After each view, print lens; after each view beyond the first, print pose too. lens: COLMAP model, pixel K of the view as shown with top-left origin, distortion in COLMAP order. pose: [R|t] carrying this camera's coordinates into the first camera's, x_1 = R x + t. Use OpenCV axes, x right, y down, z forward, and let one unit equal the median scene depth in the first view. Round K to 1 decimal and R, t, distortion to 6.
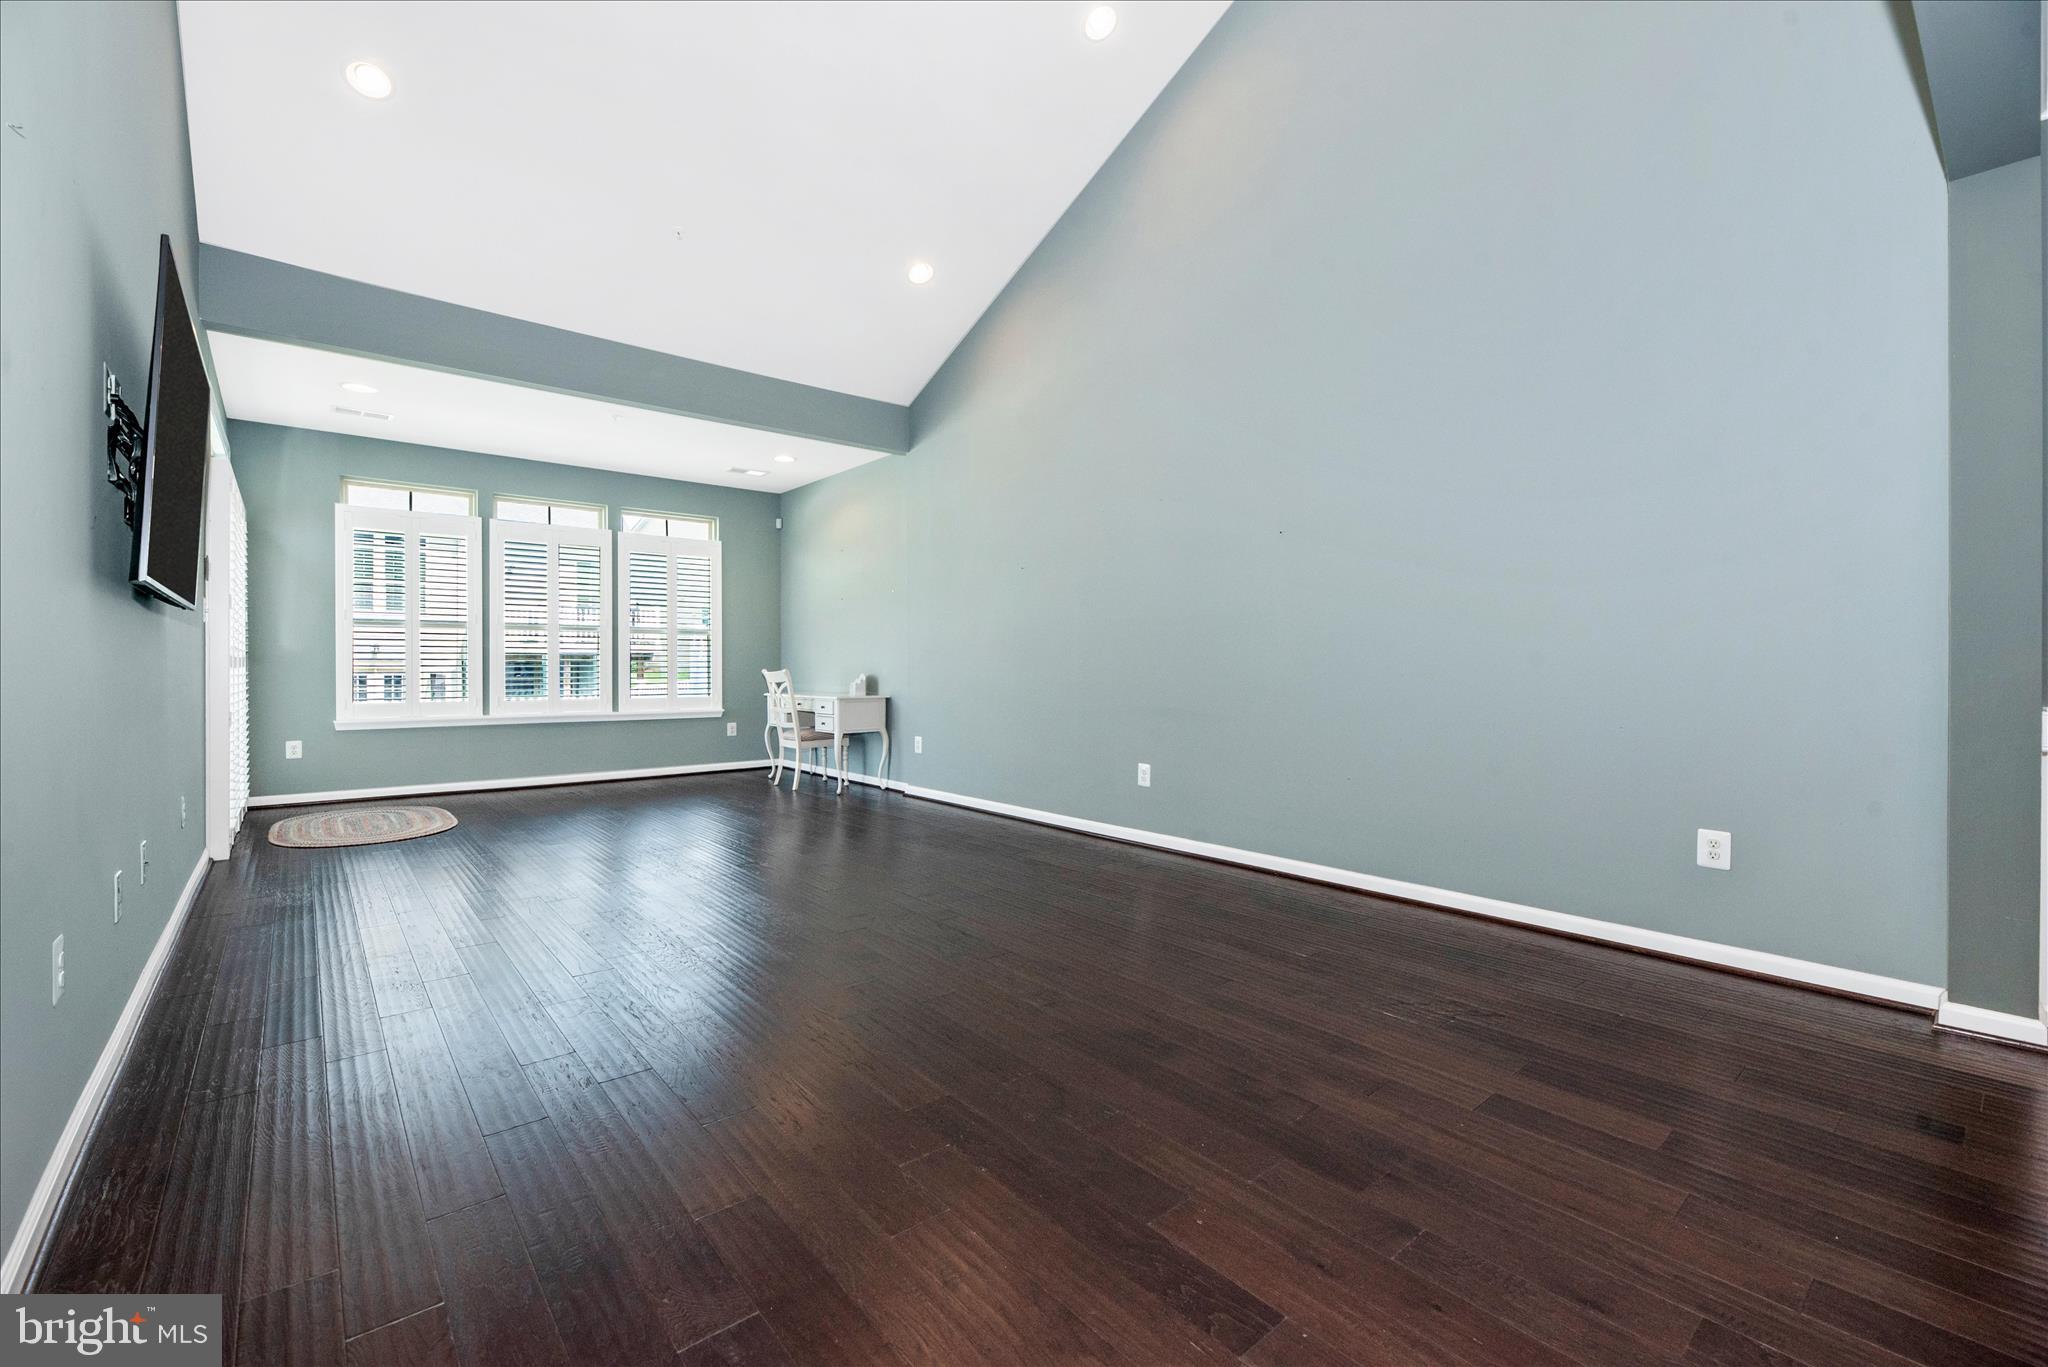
lens RADIAL K [[851.0, 0, 1024.0], [0, 851.0, 683.5], [0, 0, 1]] dist [-0.000835, -0.000184]
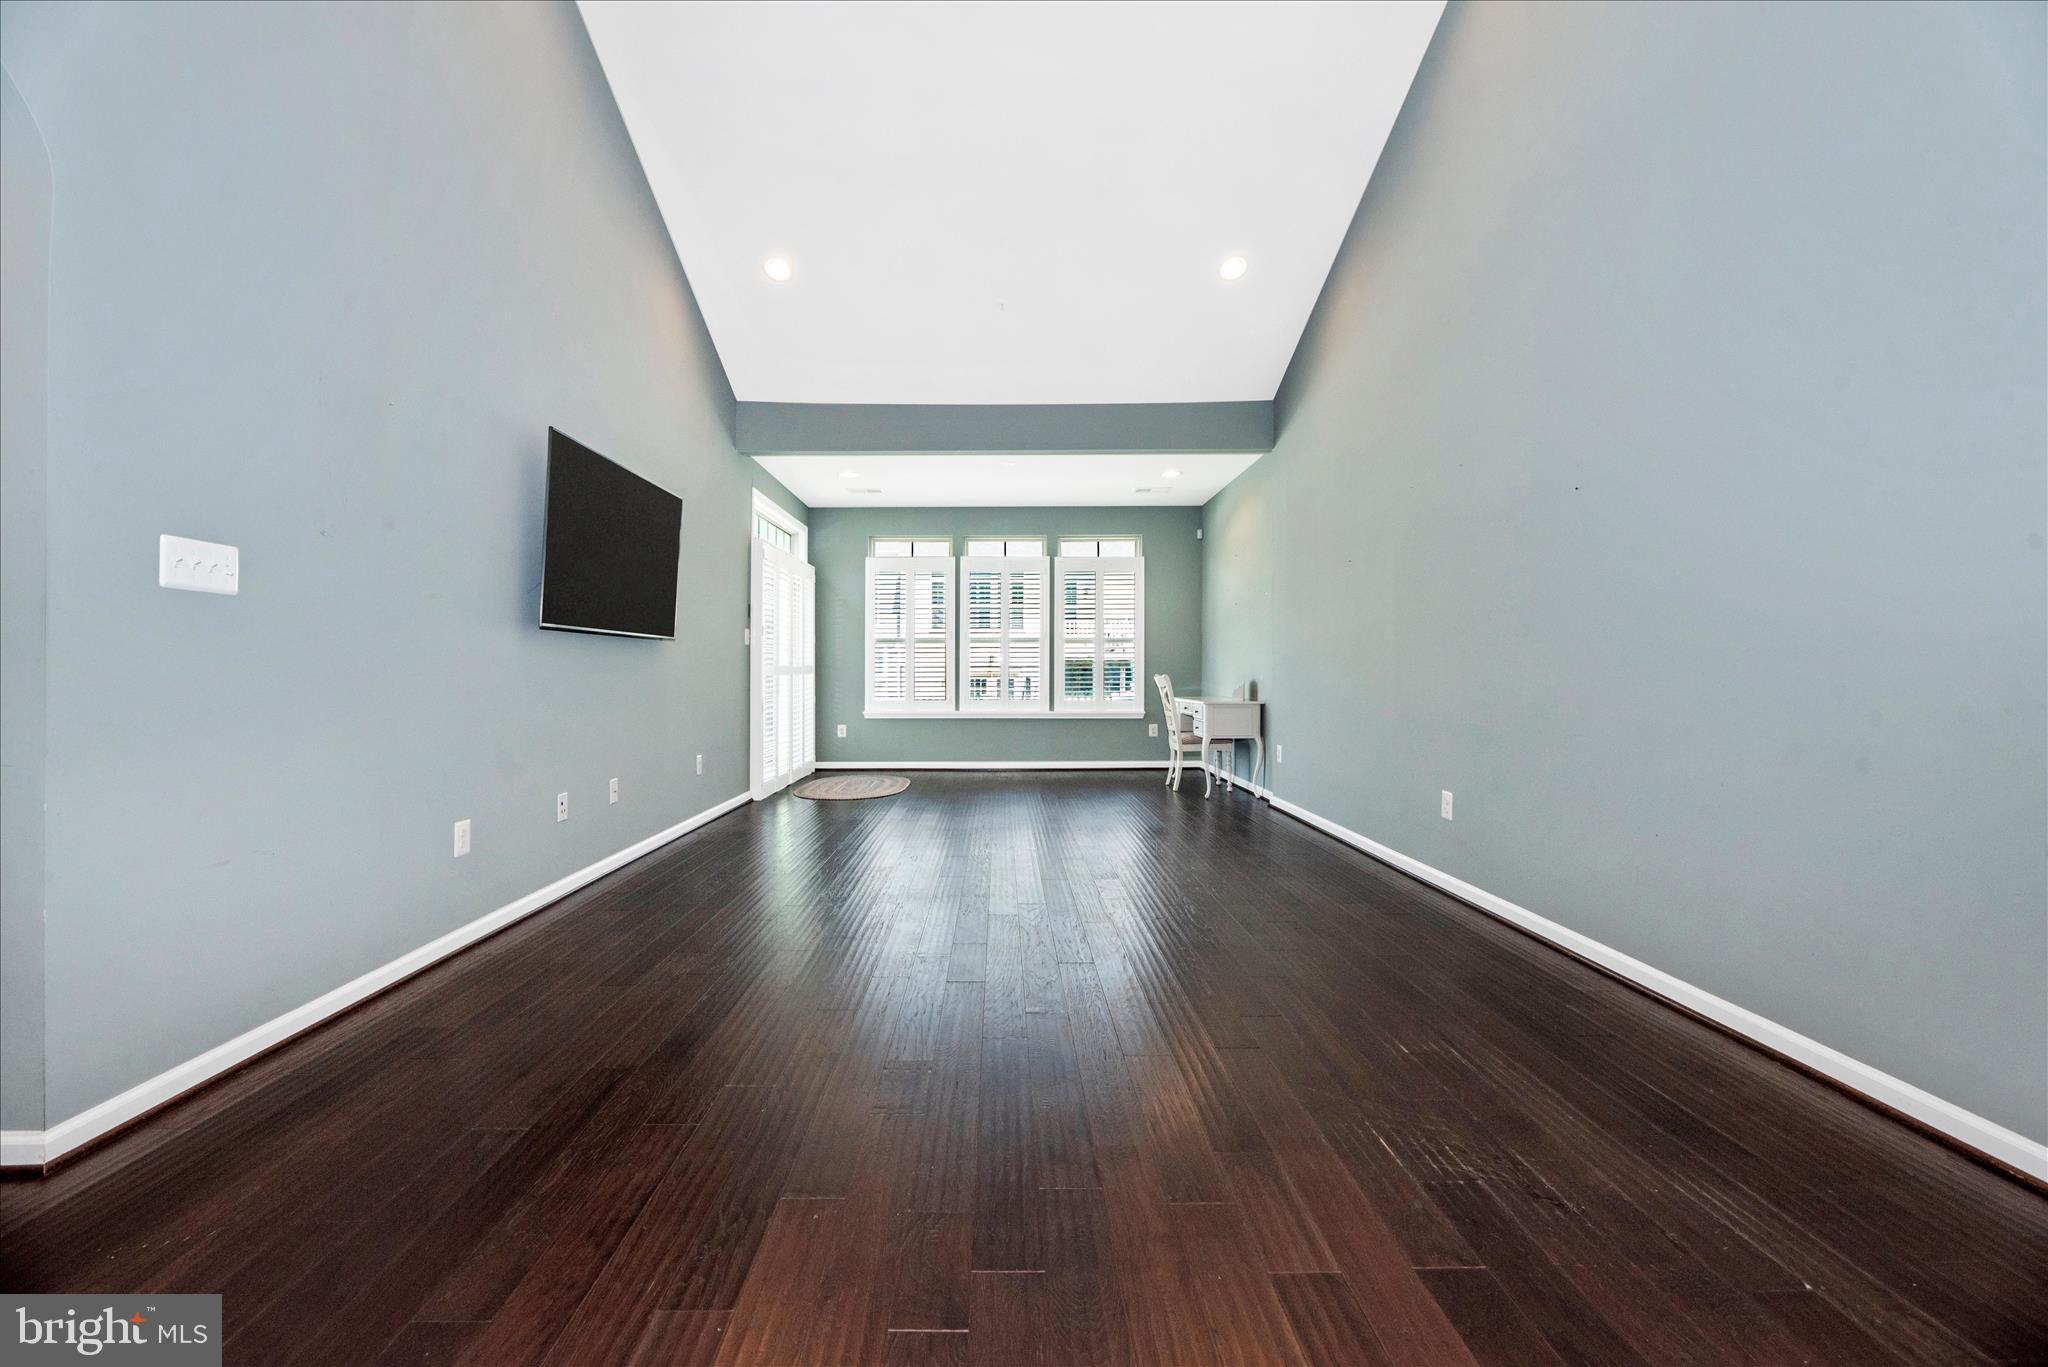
lens RADIAL K [[838.8, 0, 1010.1], [0, 838.8, 677.6], [0, 0, 1]] dist [-0.002567, -0.000231]
pose [[0.770349, 0.001040, -0.637621, 0.223636], [-0.008876, 0.999919, -0.009092, -0.001742], [0.637561, 0.012664, 0.770296, 0.078783]]
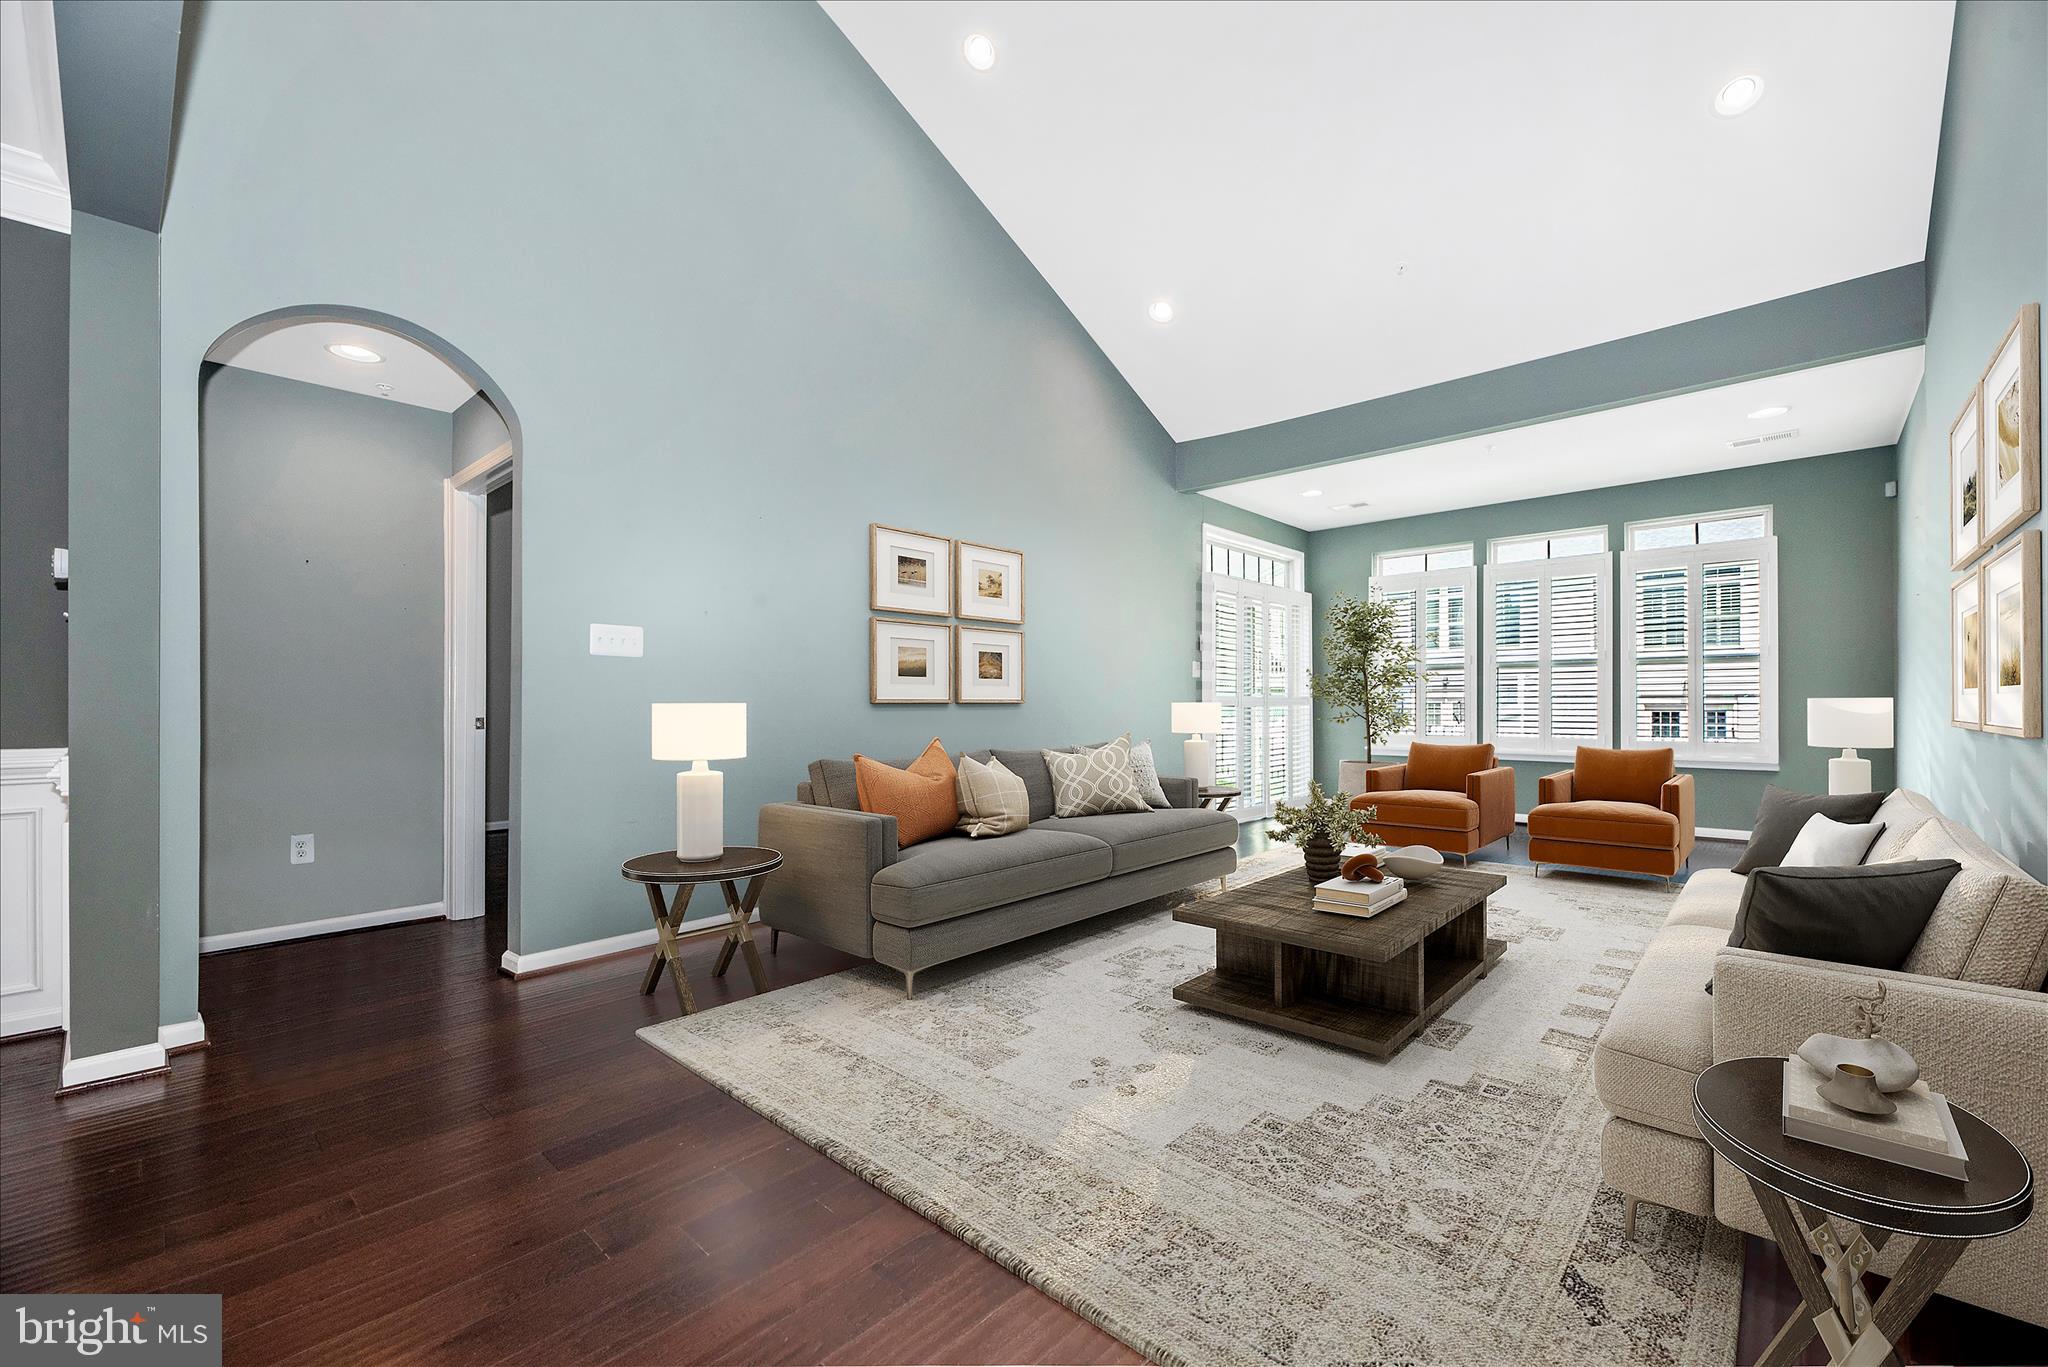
lens RADIAL K [[838.9, 0, 1023.9], [0, 838.9, 708.2], [0, 0, 1]] dist [-0.002563, -0.000484]
pose [[0.114816, 0.005417, -0.993372, 0.334879], [-0.019376, 0.999807, 0.003213, -0.007265], [0.993198, 0.018878, 0.114899, 0.302730]]
